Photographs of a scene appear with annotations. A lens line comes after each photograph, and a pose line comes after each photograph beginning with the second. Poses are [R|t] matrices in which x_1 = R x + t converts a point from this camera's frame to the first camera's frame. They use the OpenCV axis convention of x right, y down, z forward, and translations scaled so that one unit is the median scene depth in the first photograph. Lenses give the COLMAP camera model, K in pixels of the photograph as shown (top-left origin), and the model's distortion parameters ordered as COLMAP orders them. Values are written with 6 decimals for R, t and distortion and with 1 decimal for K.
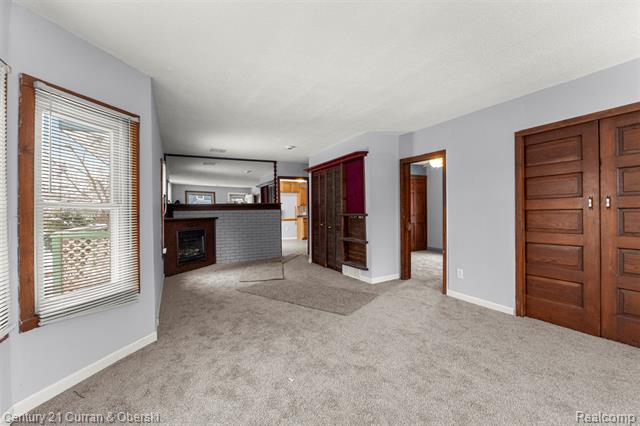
lens RADIAL K [[276.9, 0, 318.9], [0, 276.9, 211.9], [0, 0, 1]] dist [-0.003579, -0.000115]
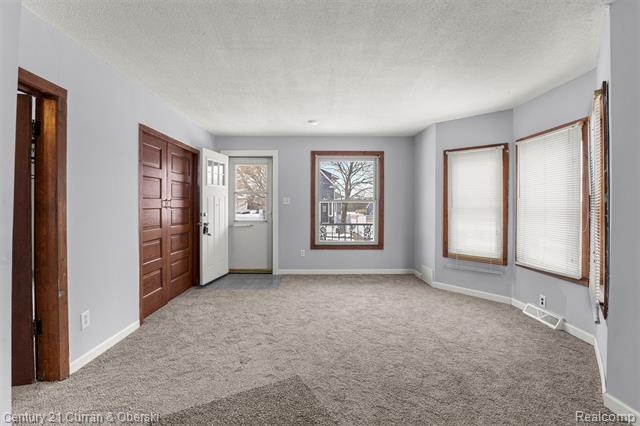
lens RADIAL K [[289.8, 0, 321.4], [0, 289.8, 204.4], [0, 0, 1]] dist [-0.002629, -0.000119]
pose [[-0.885624, 0.008704, 0.464322, -0.256883], [0.003989, 0.999930, -0.011136, -0.010923], [-0.464387, -0.008010, -0.885596, 1.567911]]
